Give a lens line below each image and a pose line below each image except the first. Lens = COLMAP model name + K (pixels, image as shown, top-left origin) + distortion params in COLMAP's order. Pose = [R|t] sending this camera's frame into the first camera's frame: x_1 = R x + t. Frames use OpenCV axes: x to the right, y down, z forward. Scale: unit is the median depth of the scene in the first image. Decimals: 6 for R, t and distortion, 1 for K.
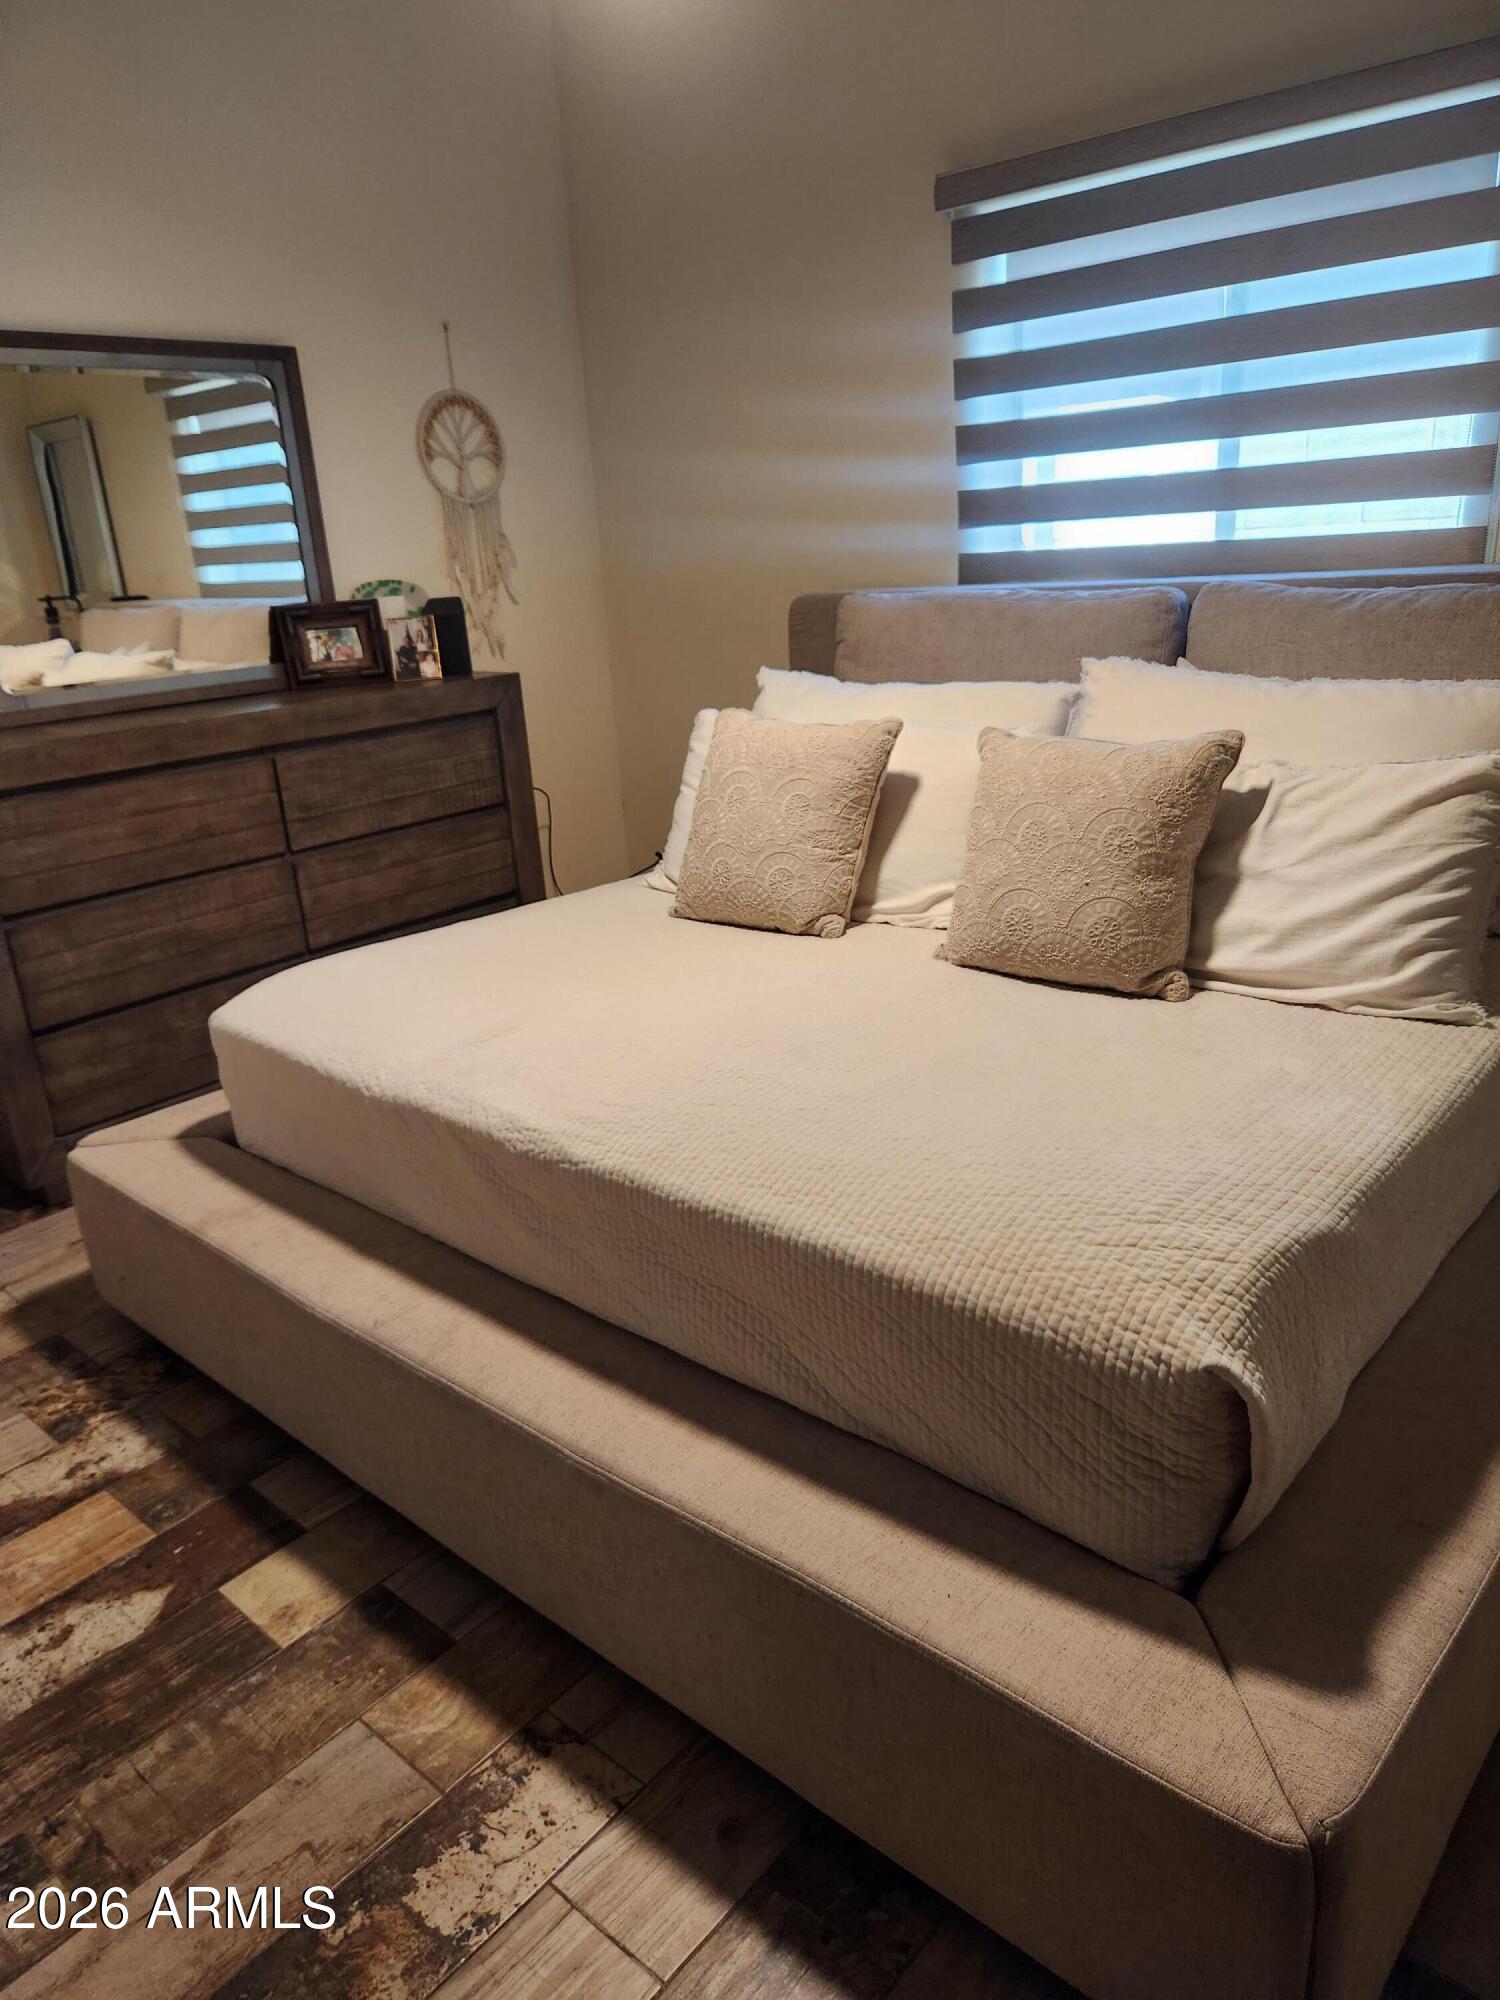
lens RADIAL K [[1344.5, 0, 745.9], [0, 1344.5, 1002.3], [0, 0, 1]] dist [0.064096, -0.055905]
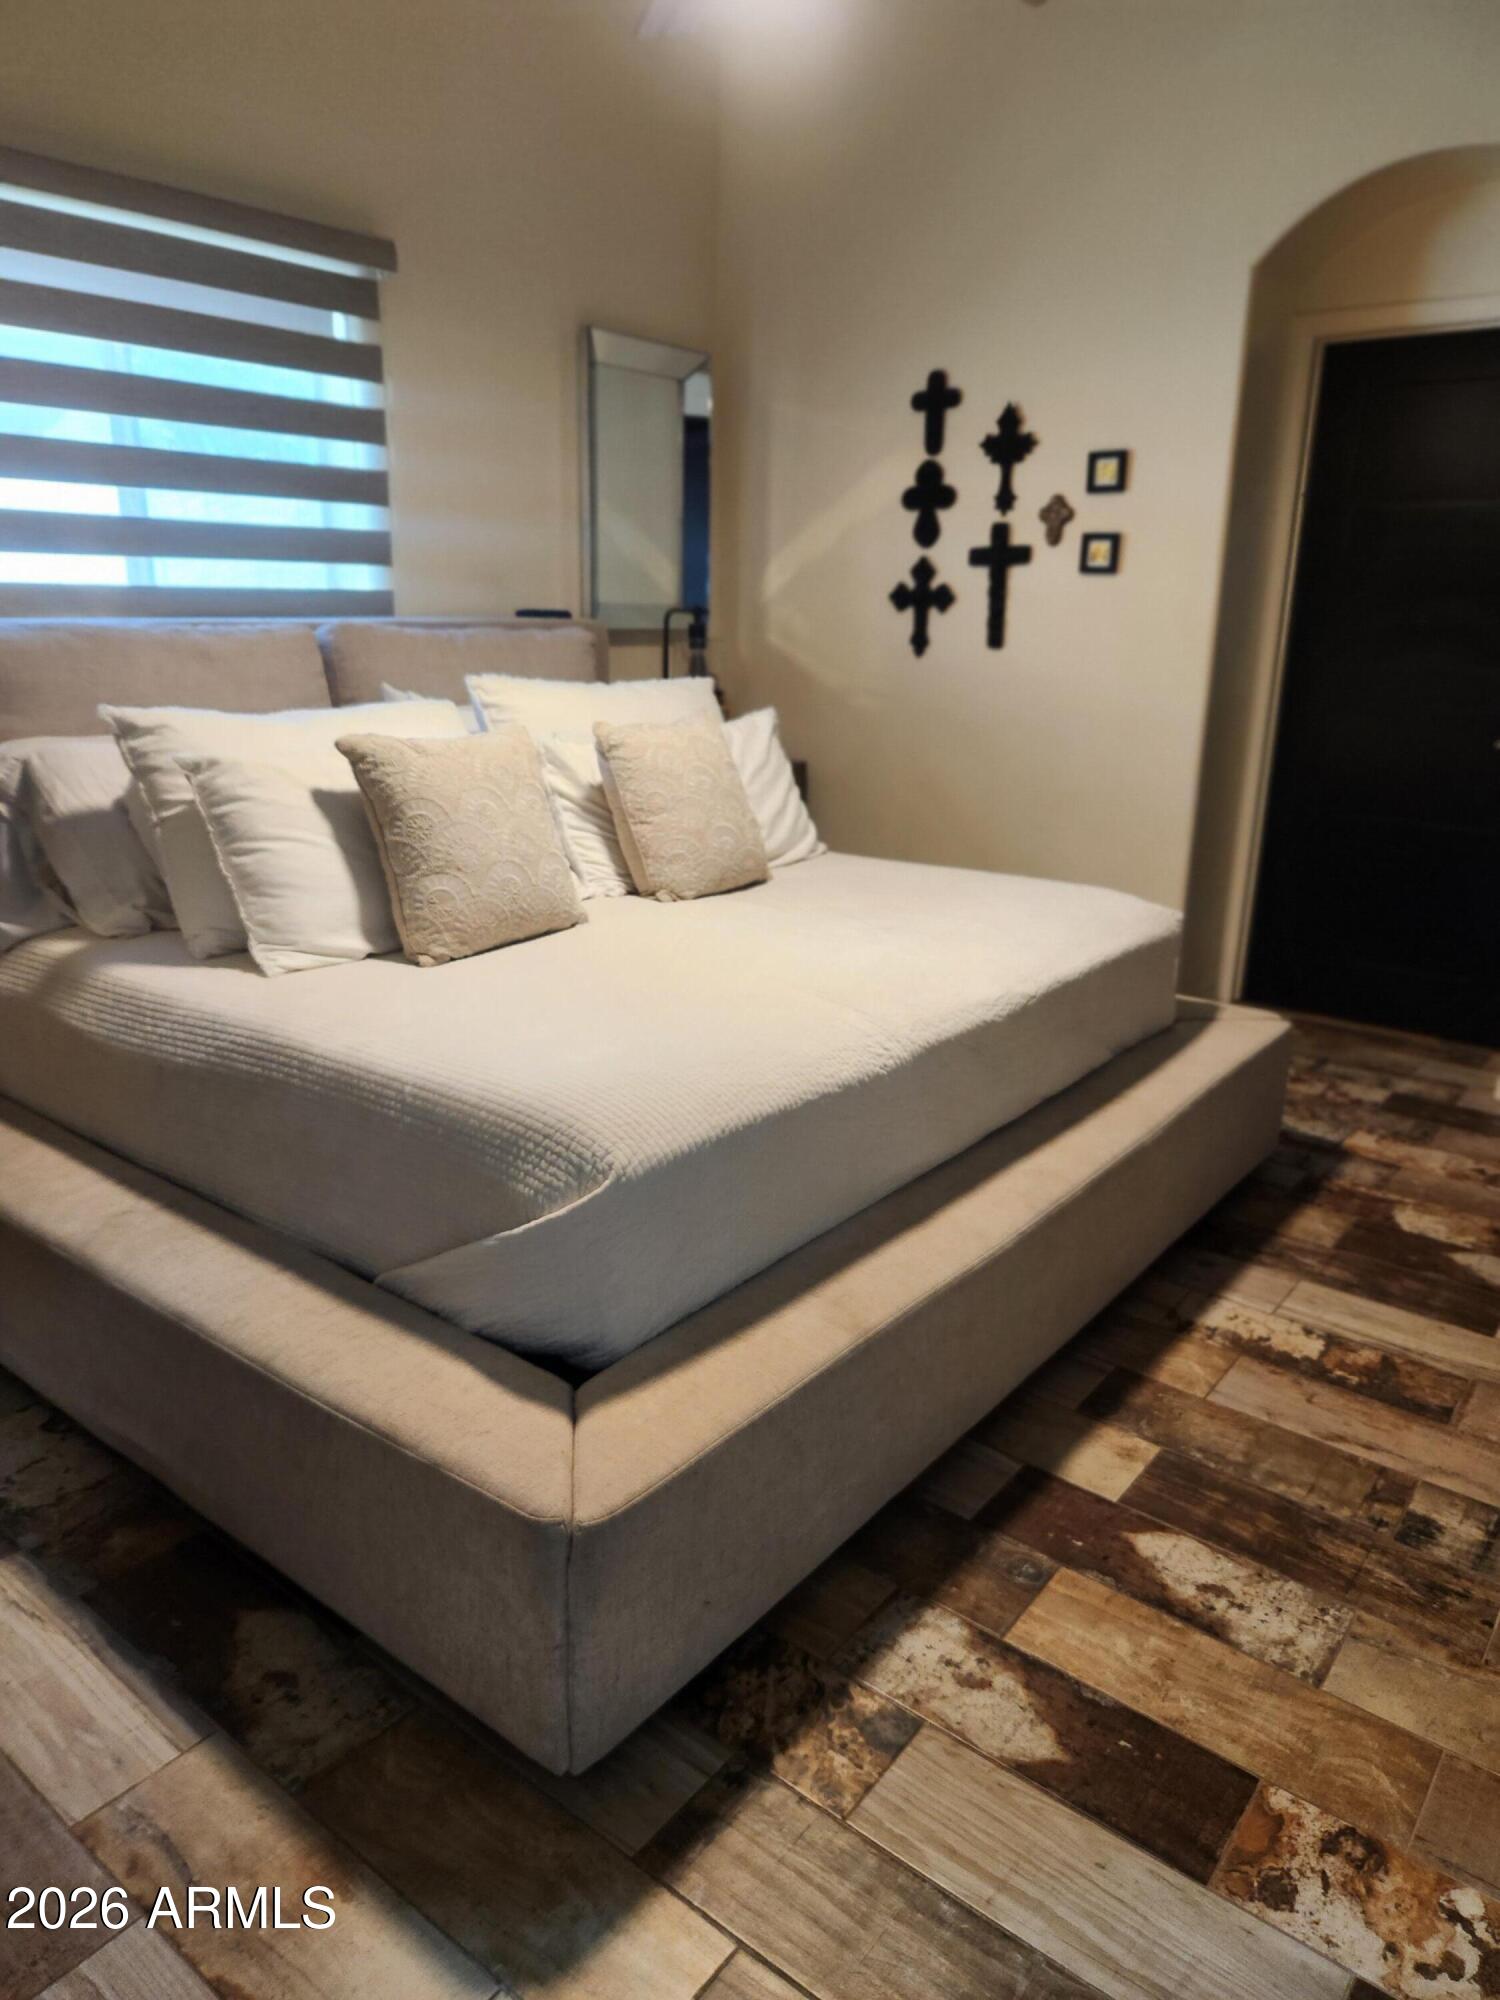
lens RADIAL K [[1344.5, 0, 748.3], [0, 1344.5, 993.7], [0, 0, 1]] dist [0.064096, -0.055905]
pose [[-0.052952, -0.224434, 0.973050, -1.388302], [0.312033, 0.921906, 0.229618, -0.277578], [-0.948595, 0.315782, 0.021214, 1.194785]]
